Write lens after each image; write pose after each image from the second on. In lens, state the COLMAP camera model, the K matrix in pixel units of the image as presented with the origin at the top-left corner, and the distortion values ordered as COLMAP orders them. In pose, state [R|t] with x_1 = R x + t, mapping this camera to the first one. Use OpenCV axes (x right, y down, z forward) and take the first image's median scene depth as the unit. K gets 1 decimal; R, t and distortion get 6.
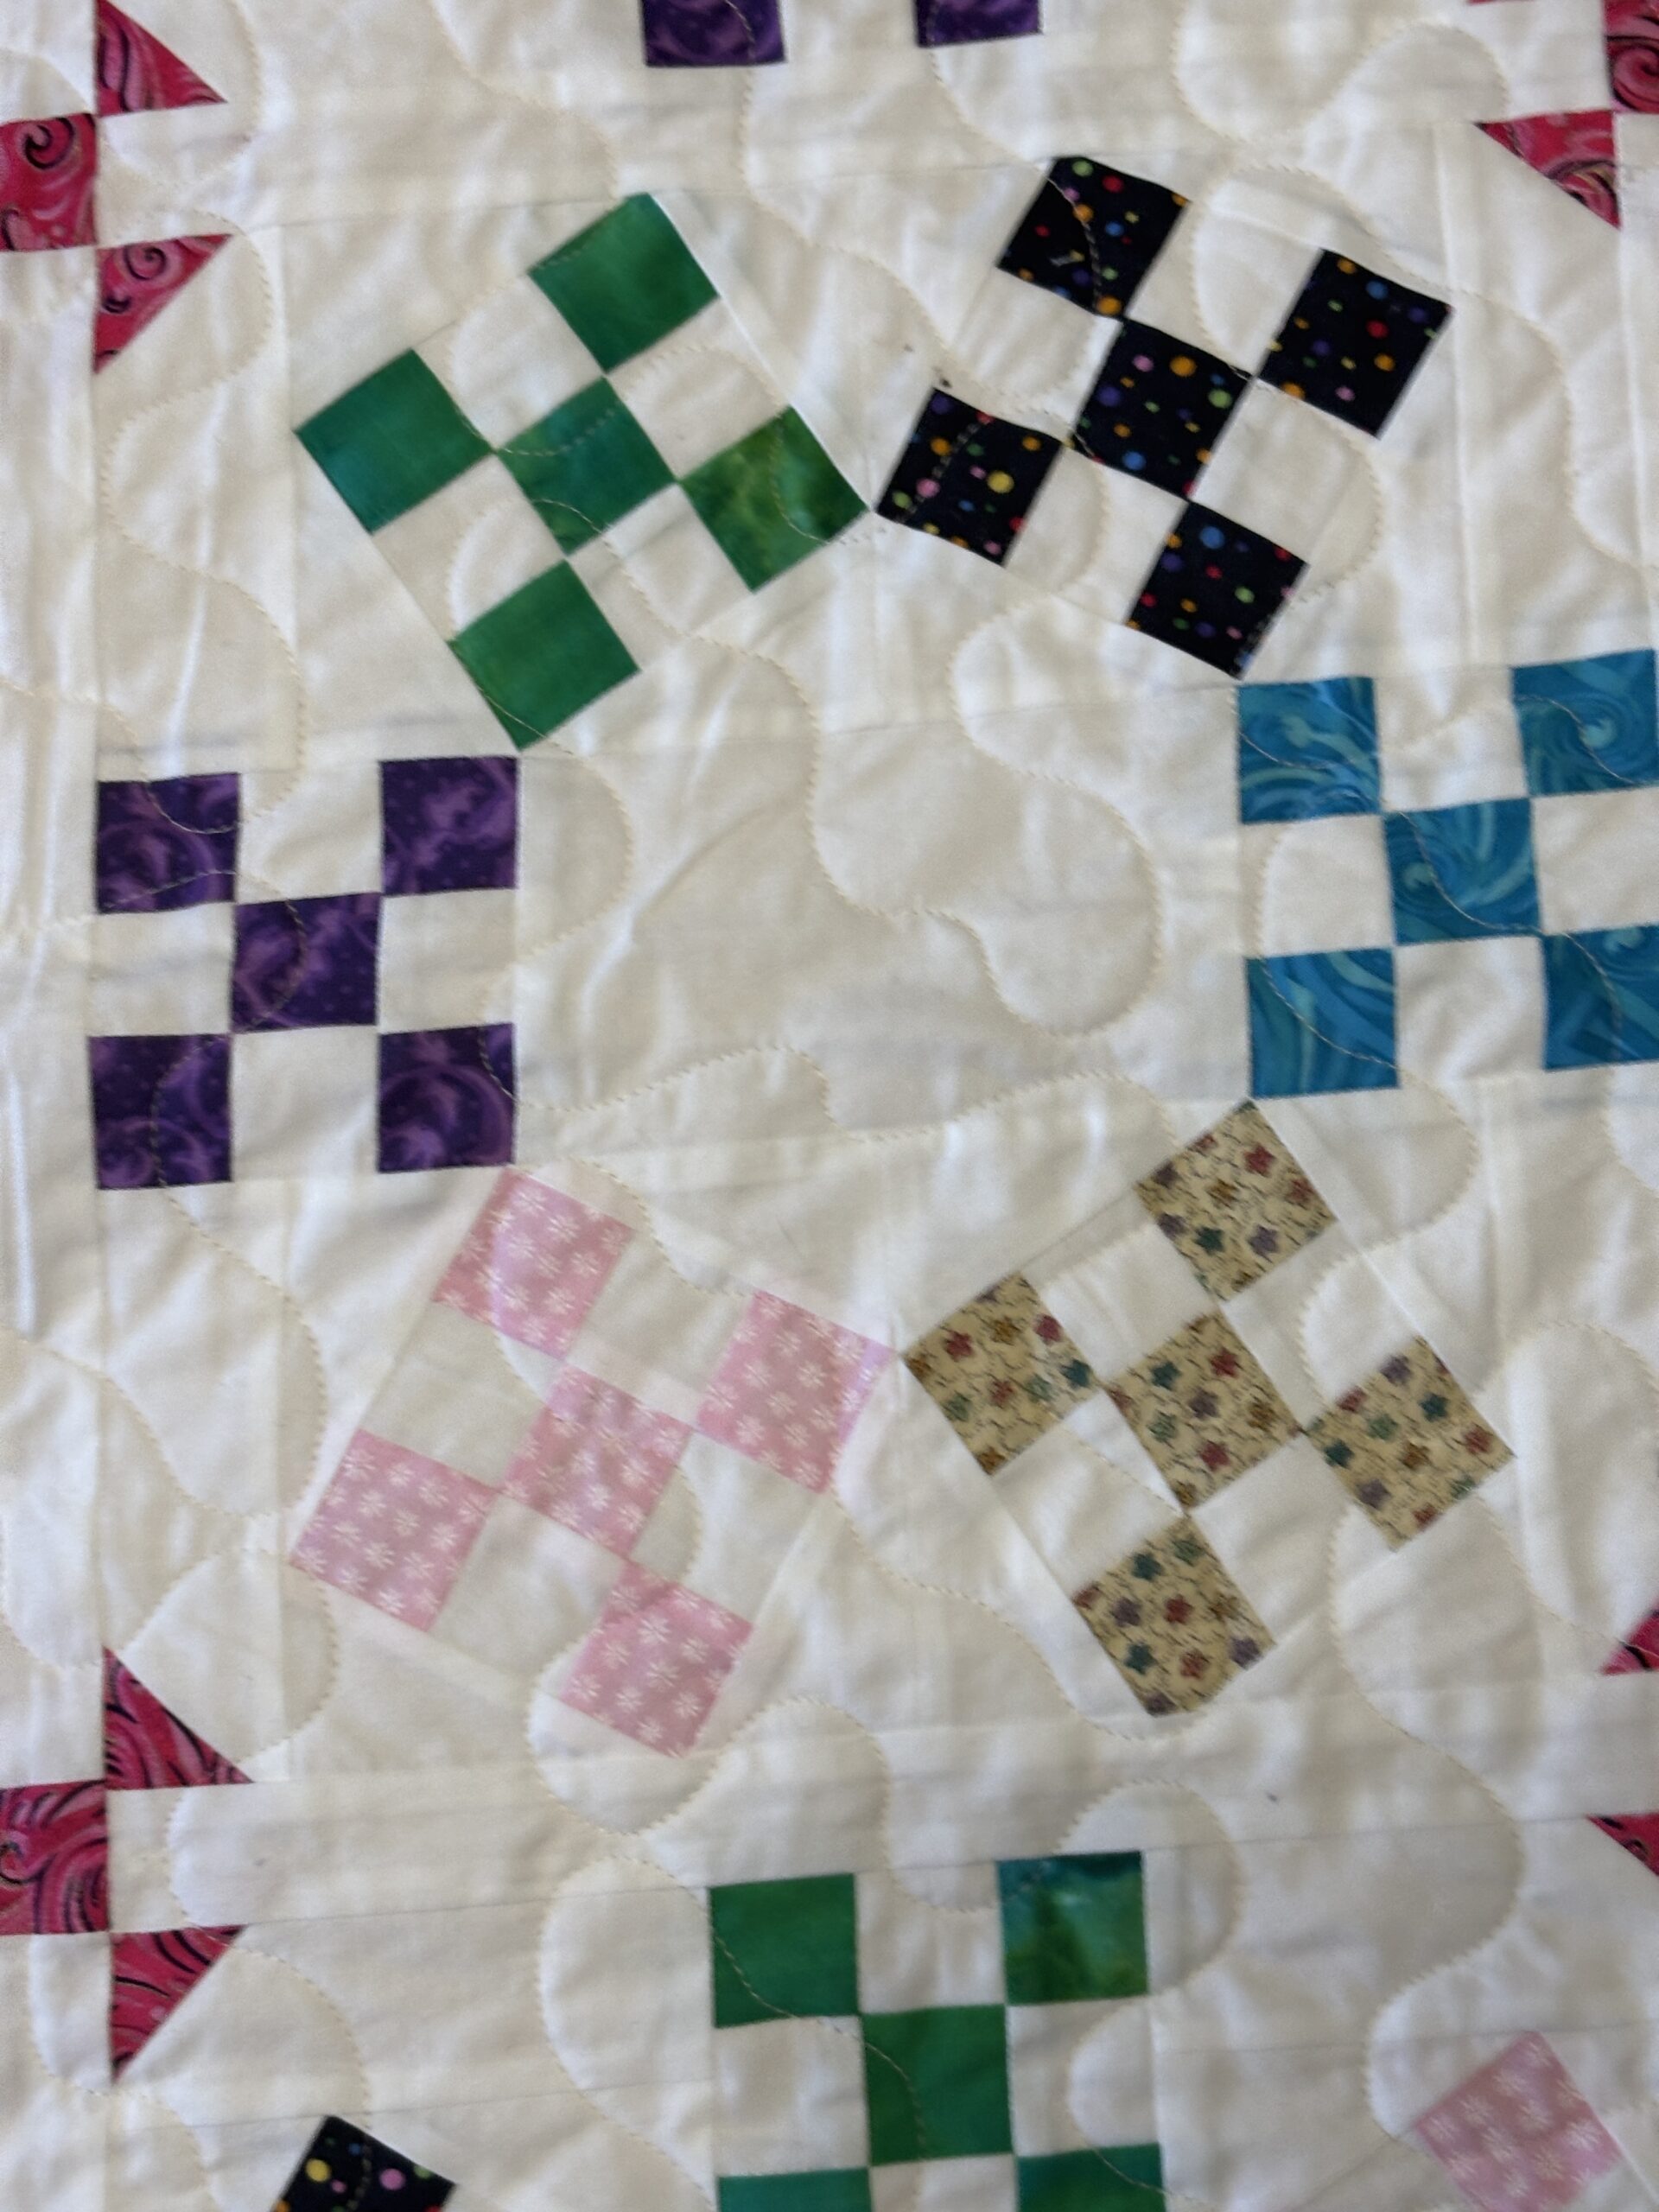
lens RADIAL K [[3329.9, 0, 829.5], [0, 3329.9, 1106.0], [0, 0, 1]] dist [0.160005, -0.891493]
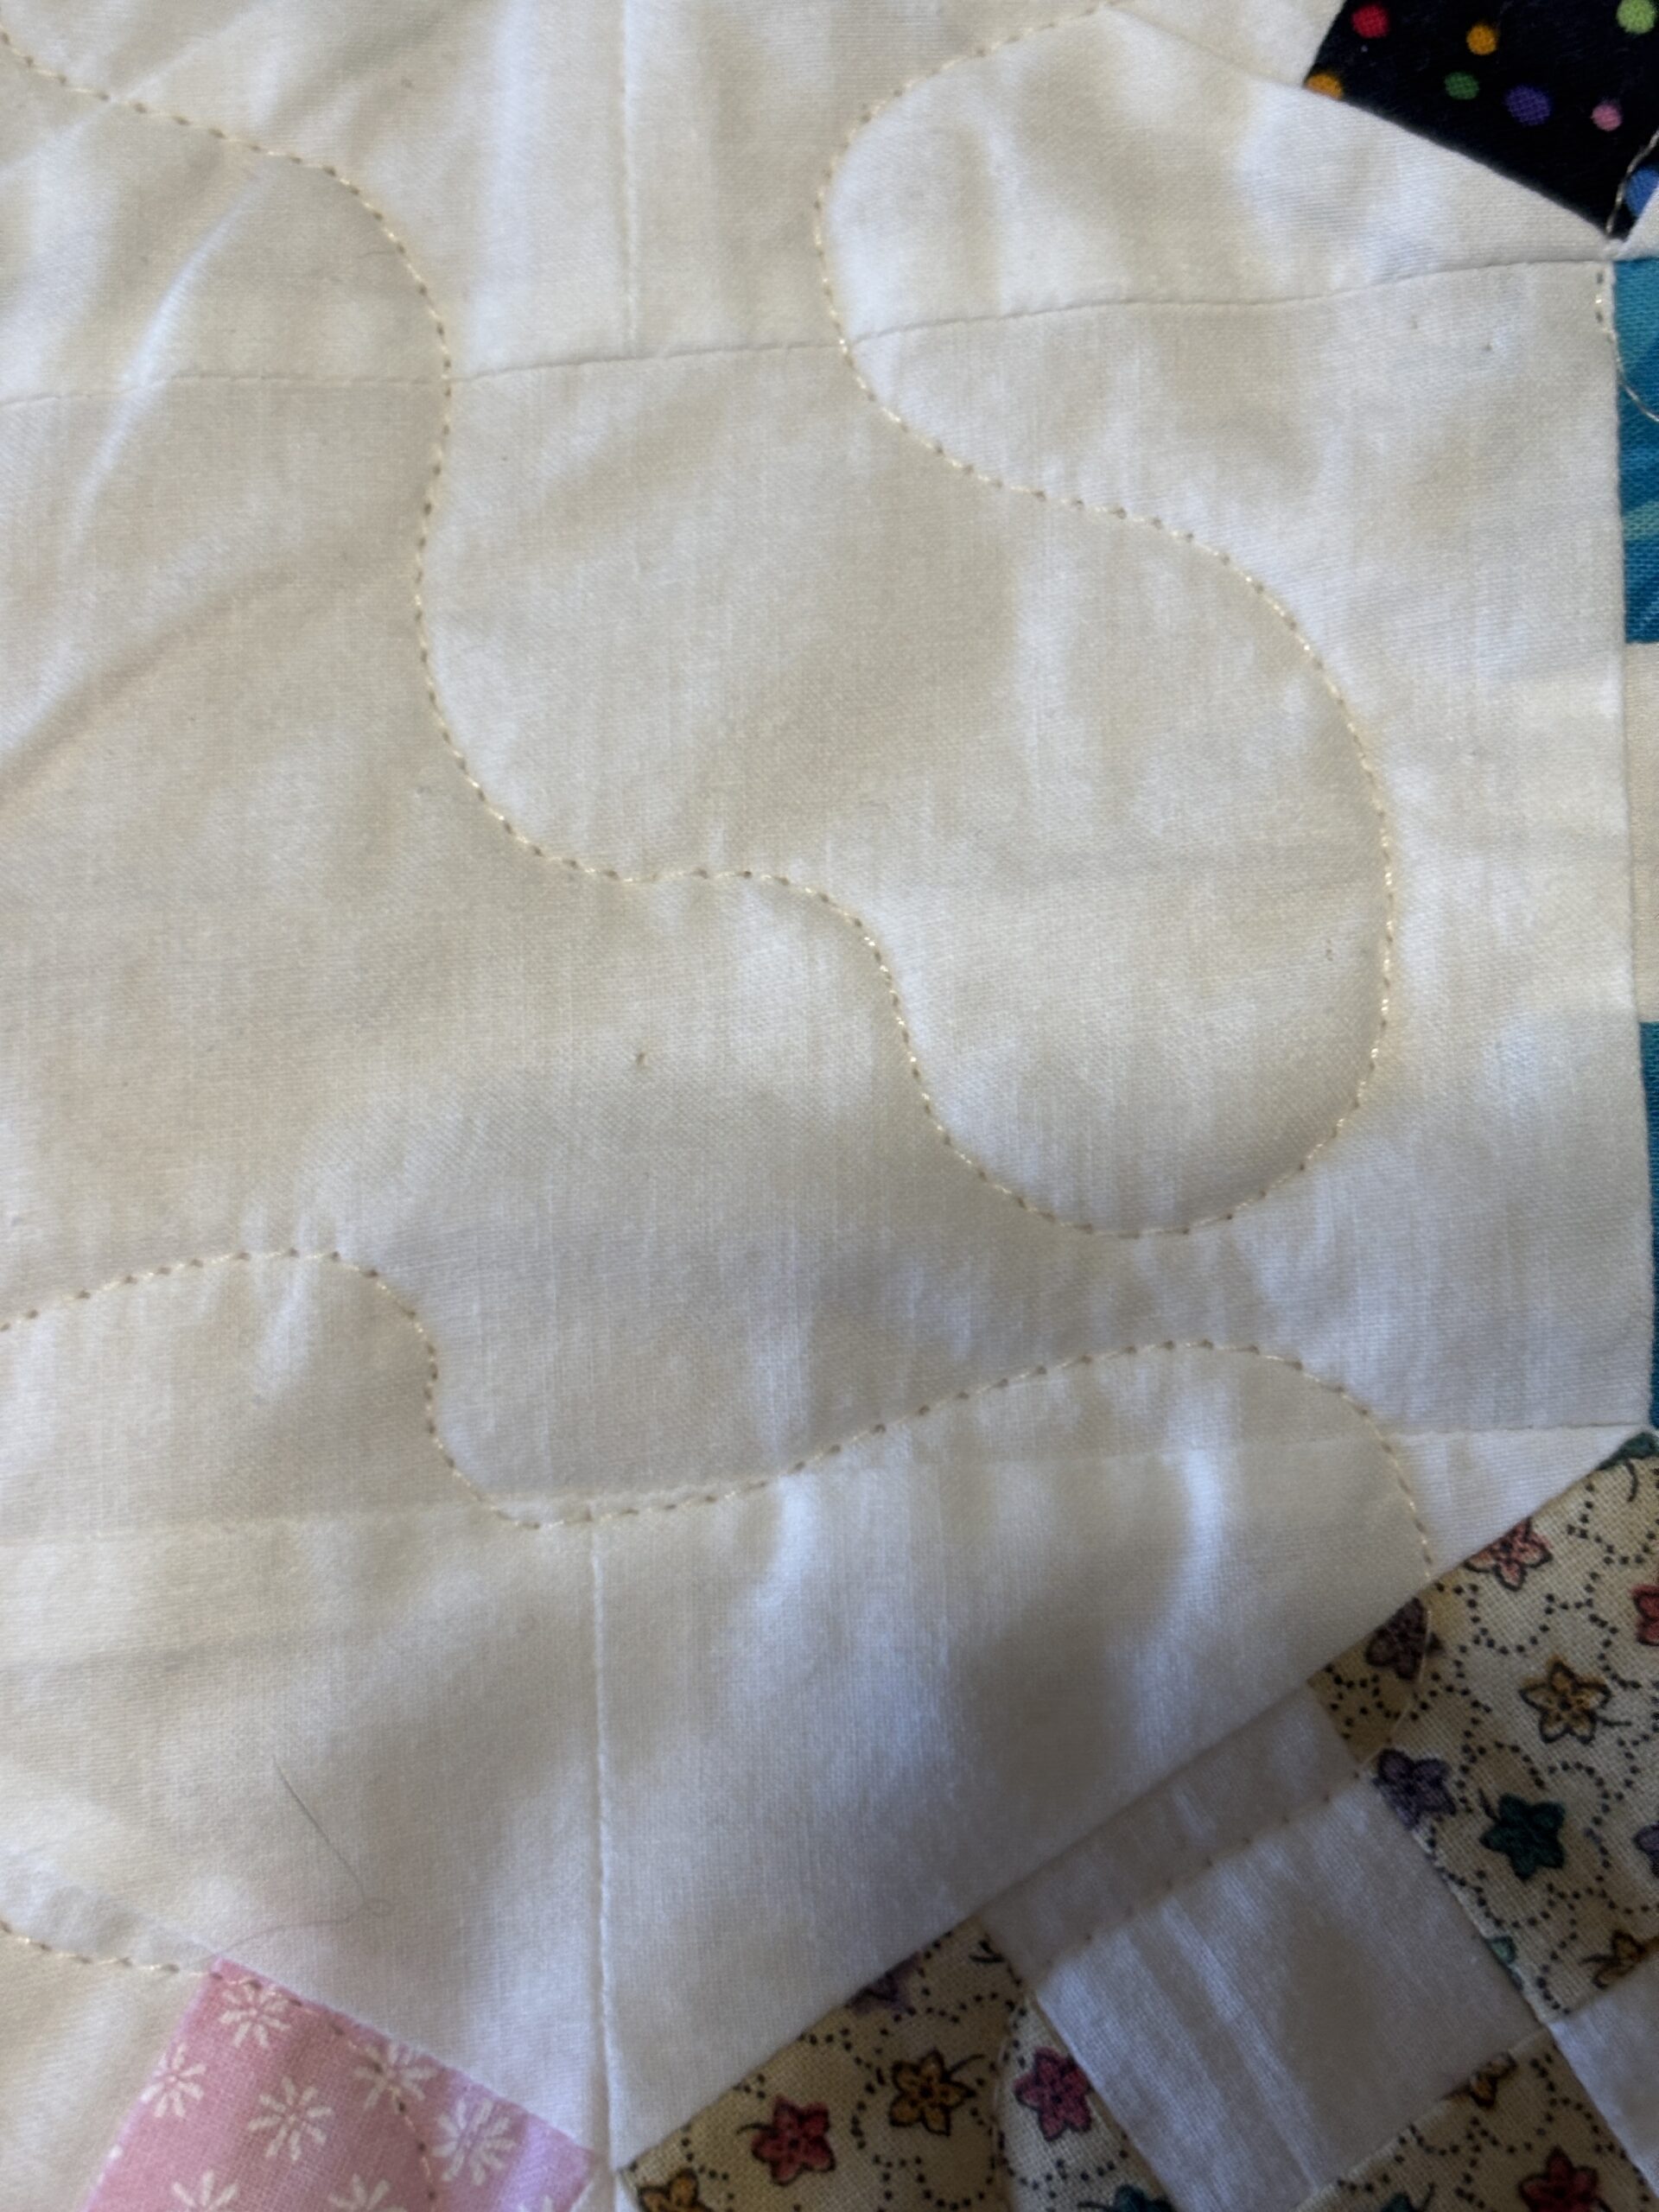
lens RADIAL K [[3329.9, 0, 829.5], [0, 3329.9, 1106.0], [0, 0, 1]] dist [0.160005, -0.891493]
pose [[0.999789, 0.020125, 0.004055, 0.038459], [-0.020187, 0.999671, 0.015832, -0.039357], [-0.003735, -0.015910, 0.999866, 0.648983]]
